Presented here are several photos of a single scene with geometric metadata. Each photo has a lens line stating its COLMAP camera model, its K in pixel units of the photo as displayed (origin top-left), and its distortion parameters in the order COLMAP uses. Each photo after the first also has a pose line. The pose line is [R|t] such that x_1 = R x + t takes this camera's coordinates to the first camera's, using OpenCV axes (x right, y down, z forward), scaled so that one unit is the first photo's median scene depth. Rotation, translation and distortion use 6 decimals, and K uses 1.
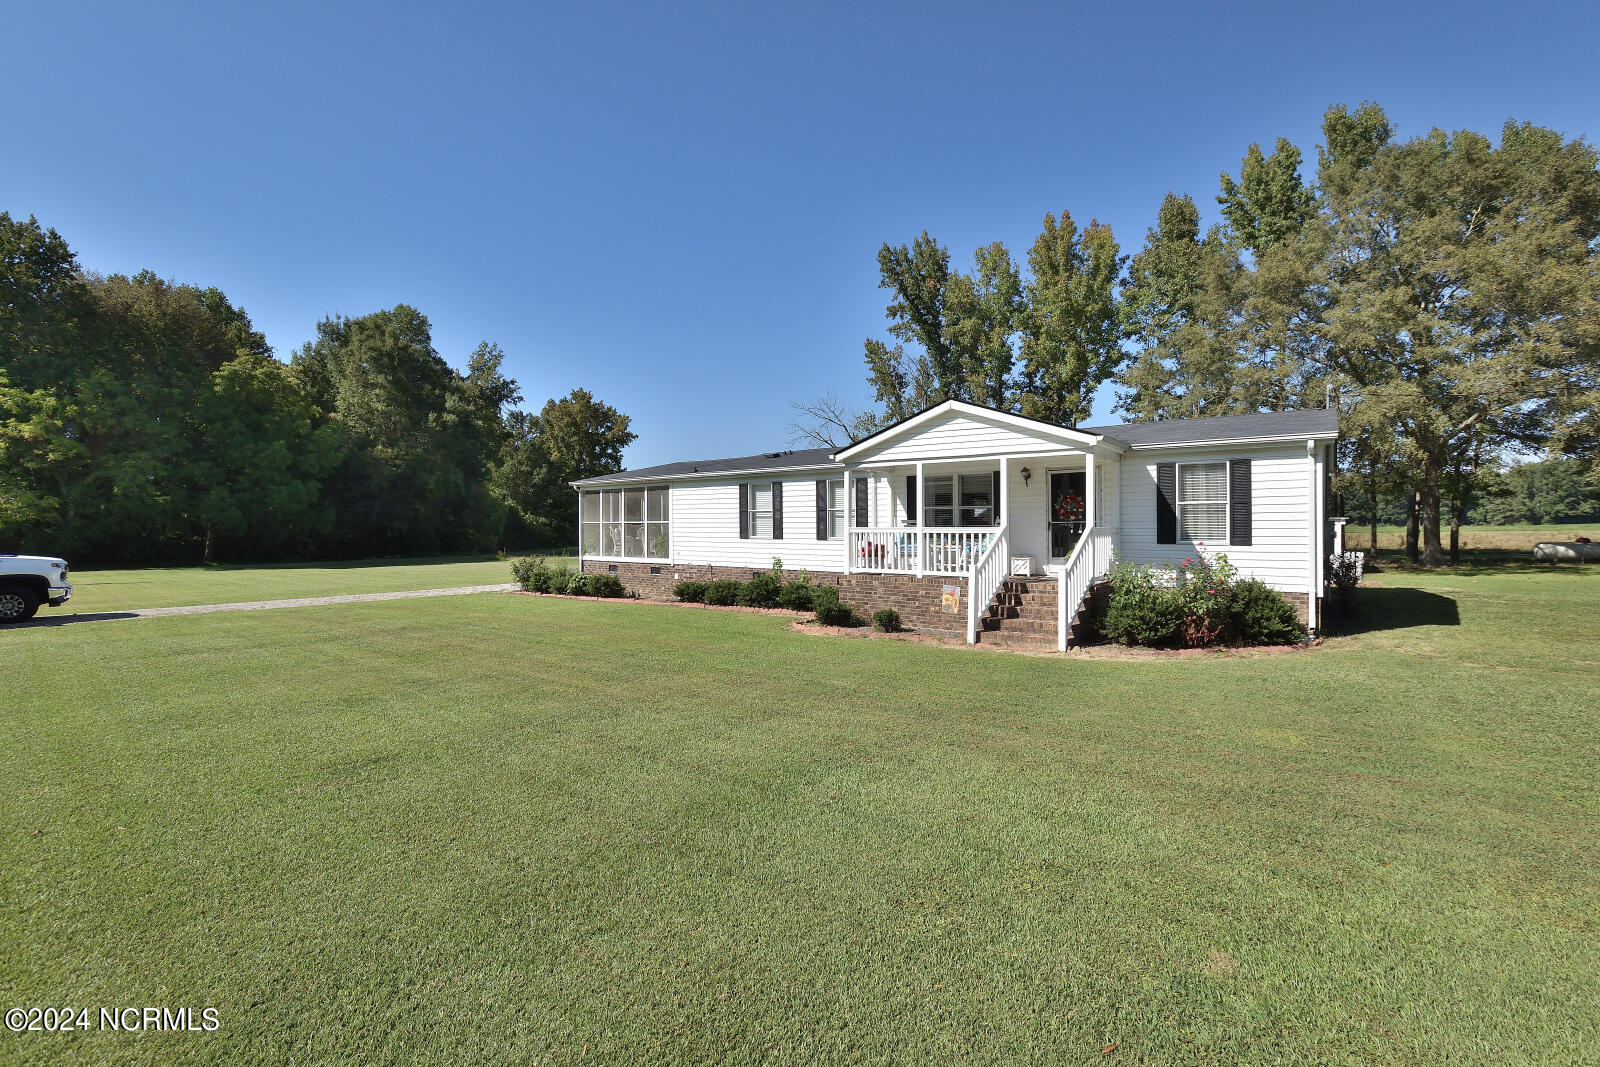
lens RADIAL K [[703.4, 0, 800.0], [0, 703.4, 533.5], [0, 0, 1]] dist [-0.030494, -0.000181]
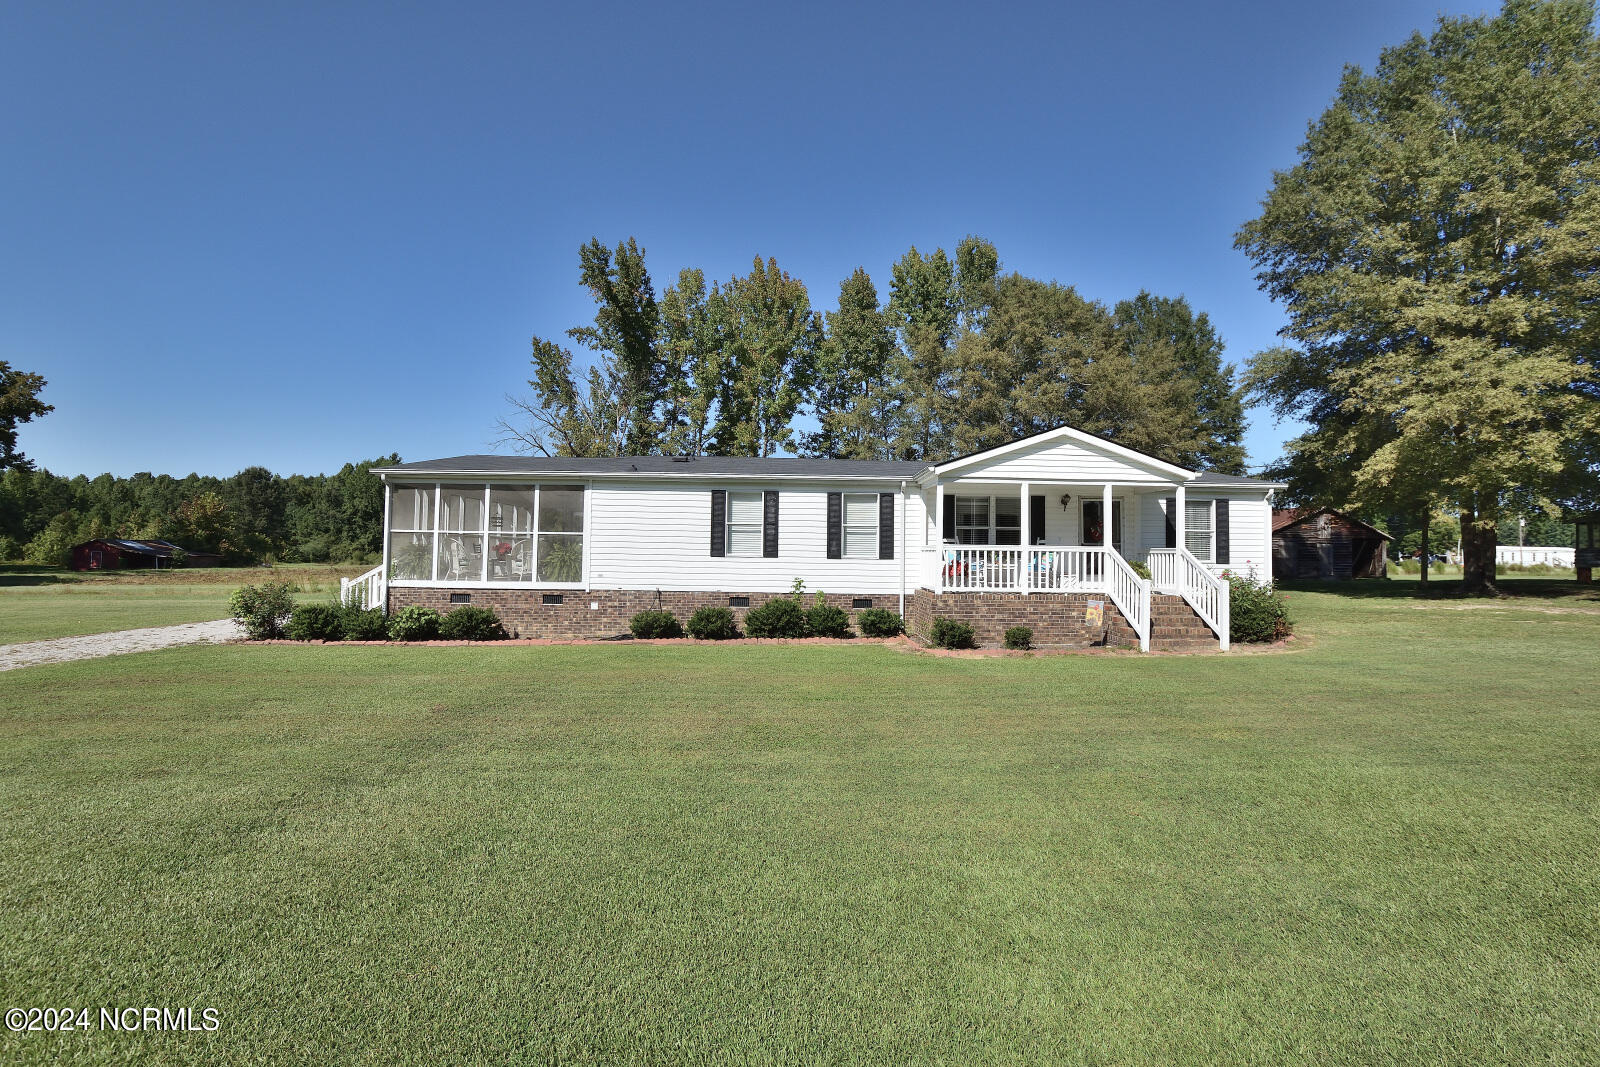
lens RADIAL K [[703.4, 0, 800.0], [0, 703.4, 533.5], [0, 0, 1]] dist [-0.030494, -0.000181]
pose [[0.777013, 0.033037, 0.628617, -0.525509], [-0.009043, 0.999105, -0.041331, 0.013577], [-0.629419, 0.026430, 0.776616, 0.298319]]
